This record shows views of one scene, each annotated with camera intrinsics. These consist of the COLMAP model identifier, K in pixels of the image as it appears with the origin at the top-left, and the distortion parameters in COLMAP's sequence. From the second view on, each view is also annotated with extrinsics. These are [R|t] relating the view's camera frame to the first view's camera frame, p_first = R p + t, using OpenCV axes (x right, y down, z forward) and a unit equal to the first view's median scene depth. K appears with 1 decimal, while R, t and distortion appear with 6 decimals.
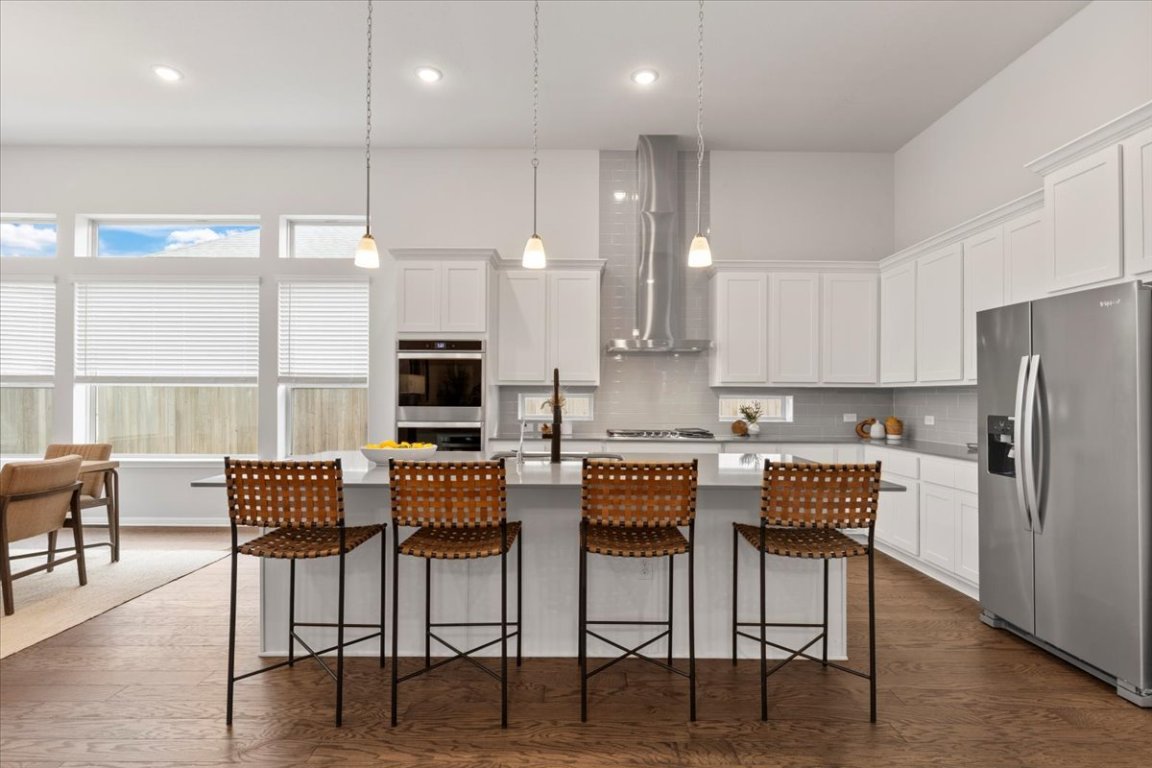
lens RADIAL K [[550.3, 0, 576.0], [0, 550.3, 384.0], [0, 0, 1]] dist [0.000053, -0.000049]
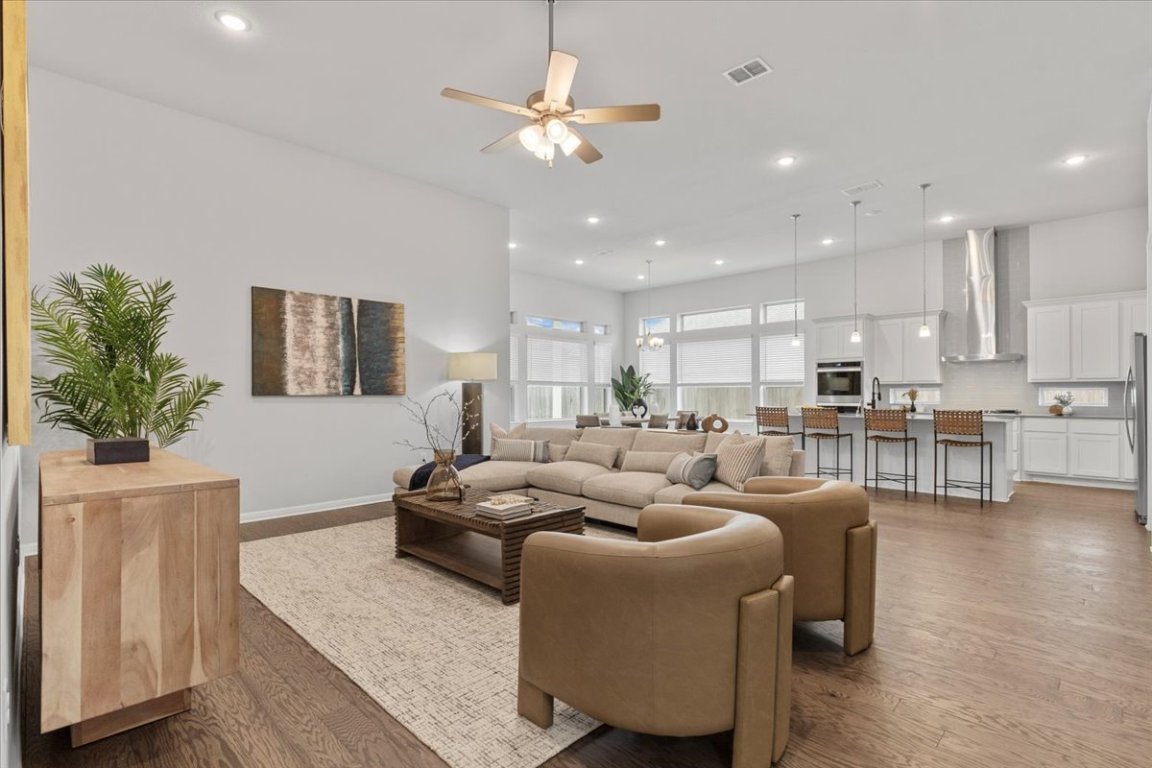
lens RADIAL K [[550.3, 0, 576.0], [0, 550.3, 384.0], [0, 0, 1]] dist [0.000053, -0.000049]
pose [[0.702652, -0.018993, -0.711280, 0.452830], [0.018354, 0.999795, -0.008565, -0.001116], [0.711297, -0.007036, 0.702857, -0.974114]]
